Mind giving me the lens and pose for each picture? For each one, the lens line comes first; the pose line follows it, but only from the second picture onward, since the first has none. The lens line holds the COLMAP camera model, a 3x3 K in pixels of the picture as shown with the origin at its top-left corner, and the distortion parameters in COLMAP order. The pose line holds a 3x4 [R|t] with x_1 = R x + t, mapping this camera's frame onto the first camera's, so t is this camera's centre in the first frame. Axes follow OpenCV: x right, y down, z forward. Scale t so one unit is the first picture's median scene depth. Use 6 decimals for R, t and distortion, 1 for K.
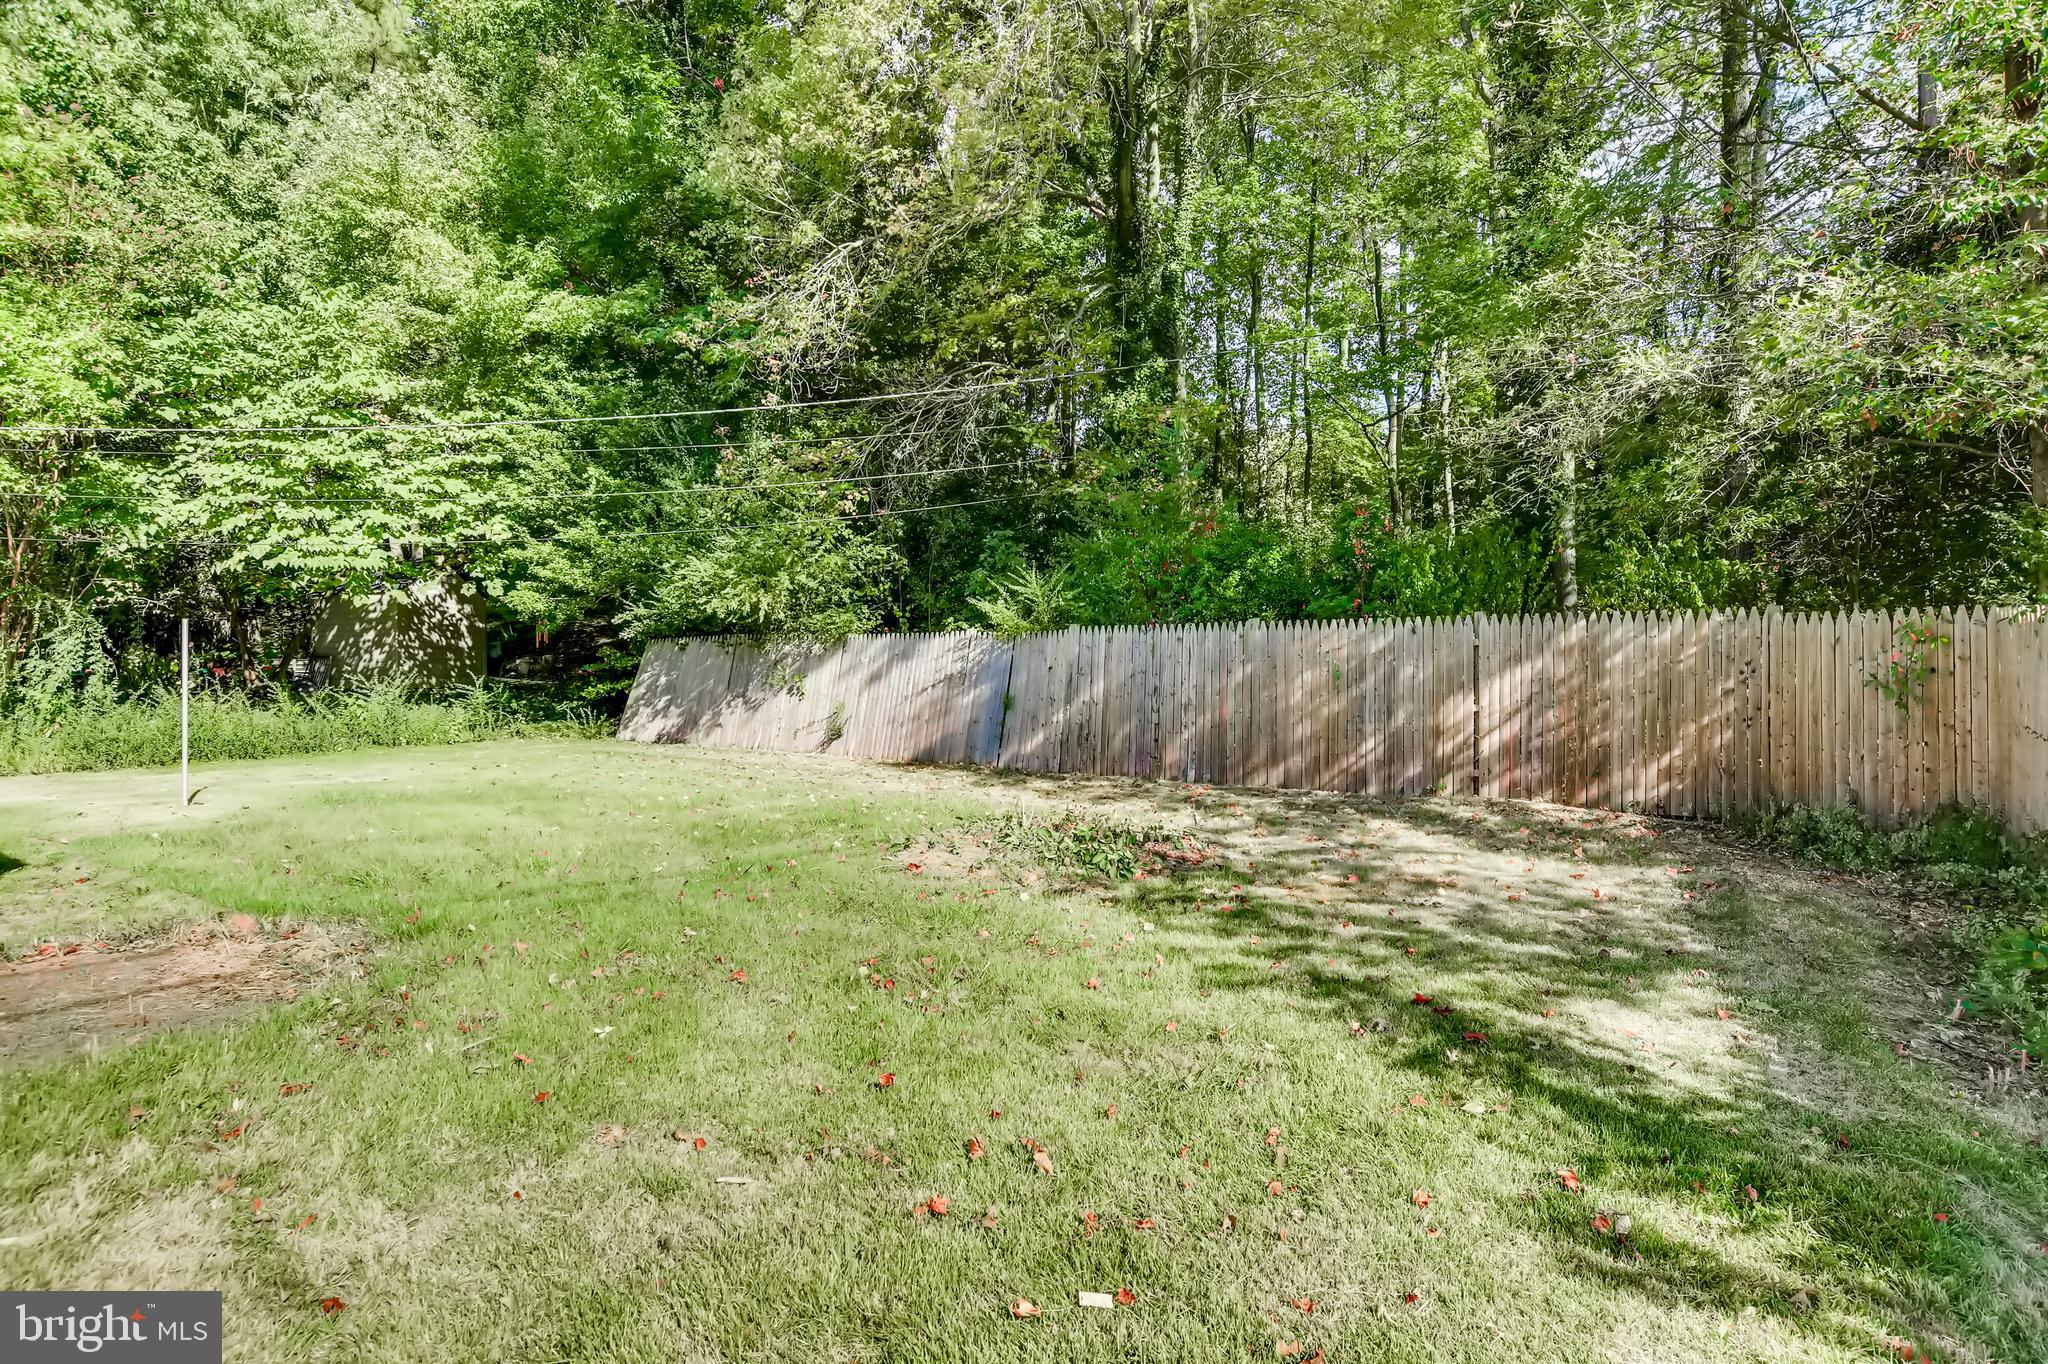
lens RADIAL K [[1029.2, 0, 1024.0], [0, 1029.2, 687.0], [0, 0, 1]] dist [-0.004407, 0.002058]
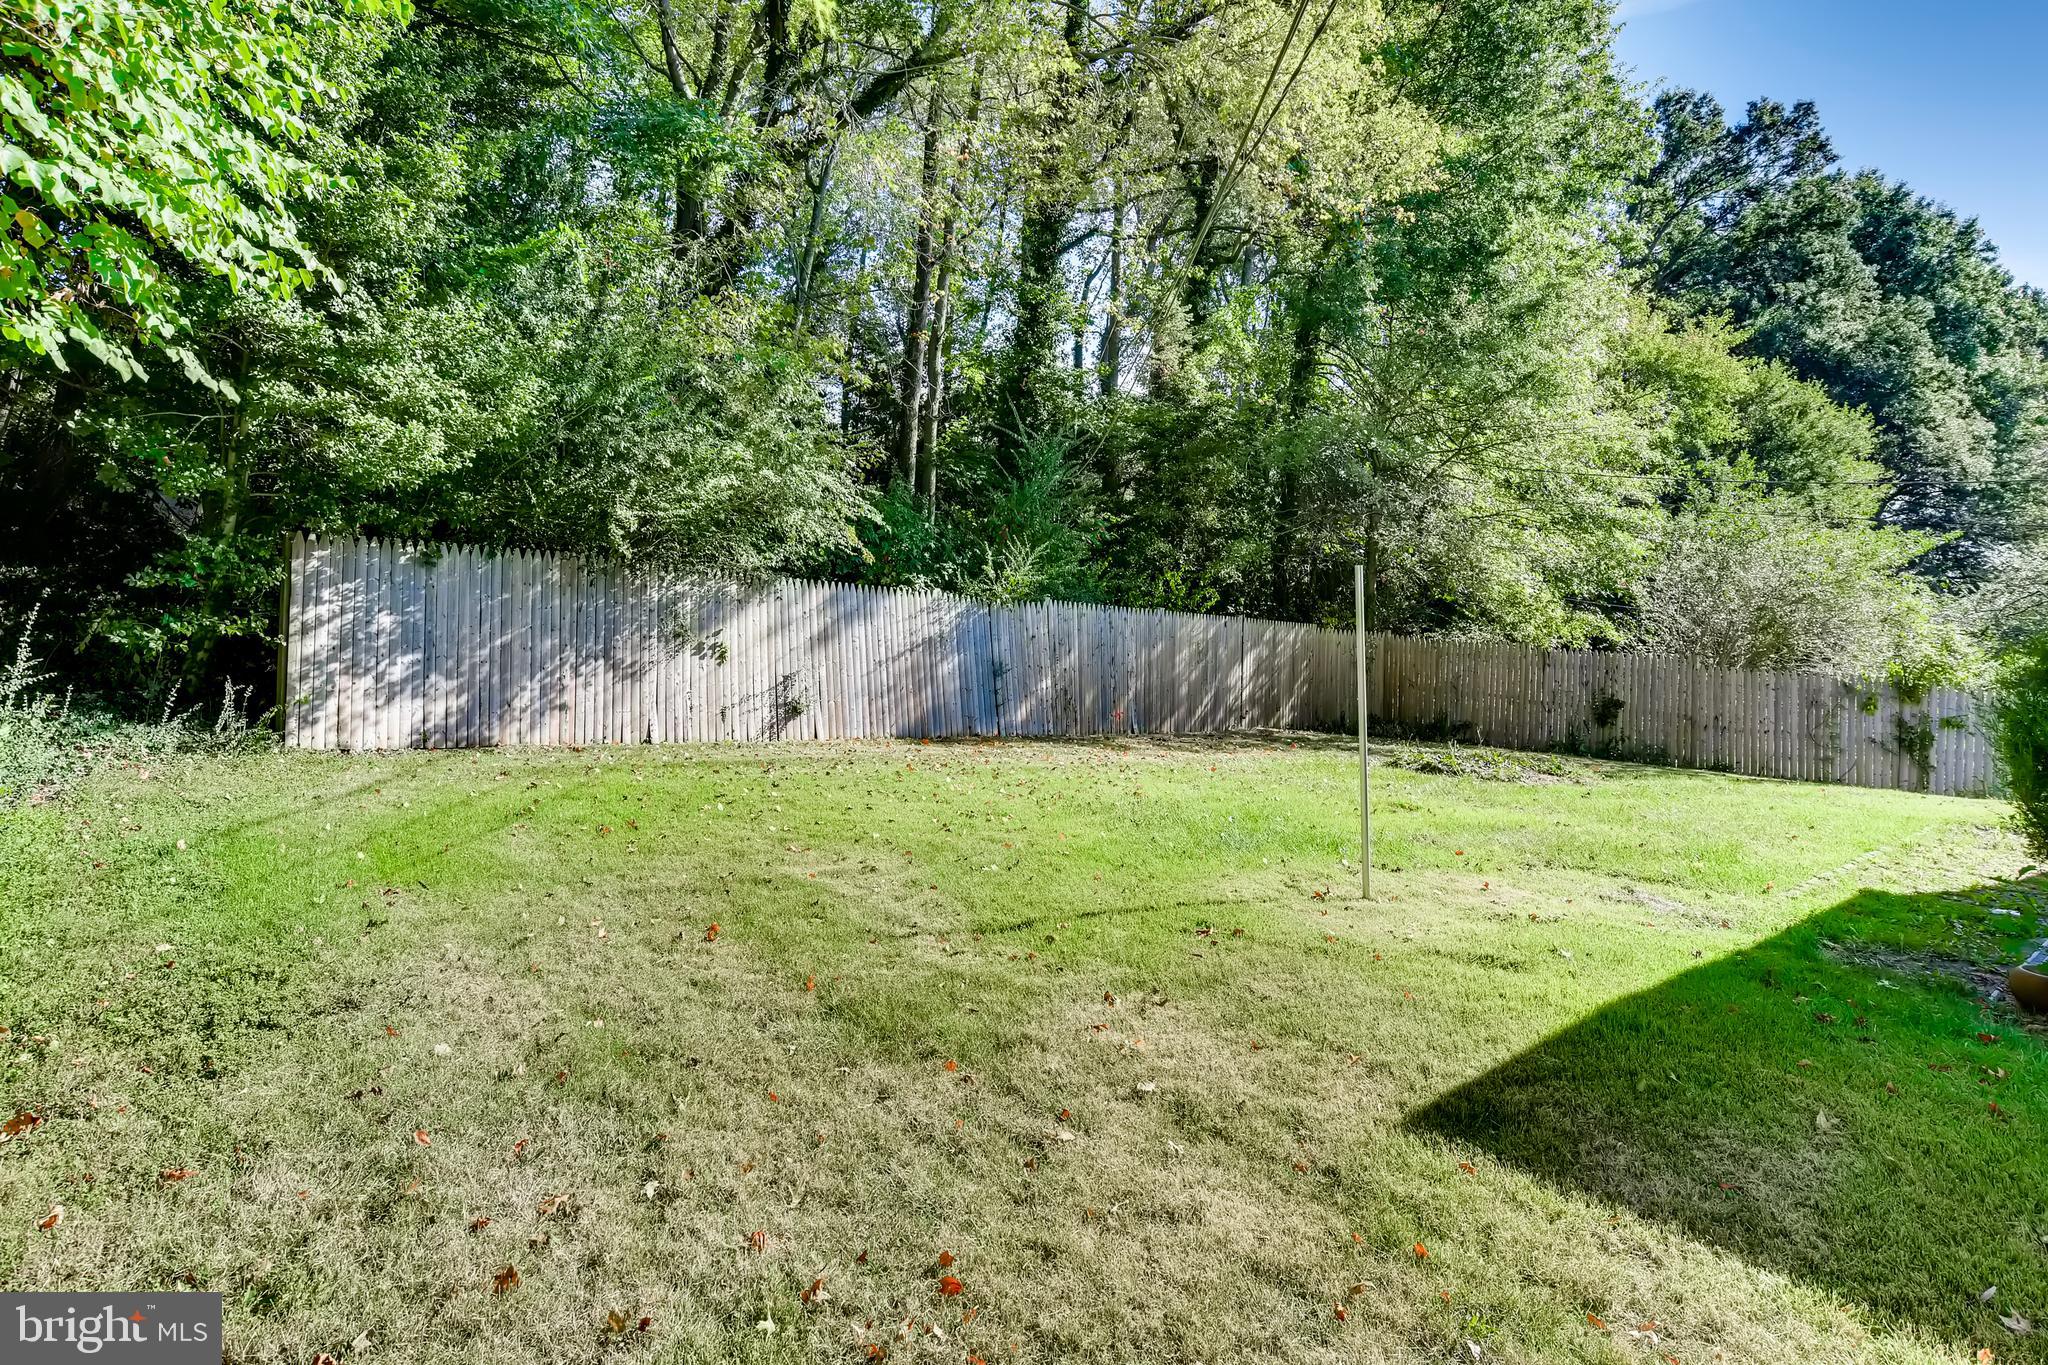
lens RADIAL K [[1029.2, 0, 1023.9], [0, 1029.2, 677.0], [0, 0, 1]] dist [-0.004407, 0.002058]
pose [[0.235721, -0.000212, 0.971821, -0.961500], [-0.010445, 0.999942, 0.002751, 0.019362], [-0.971765, -0.010799, 0.235705, 0.738436]]
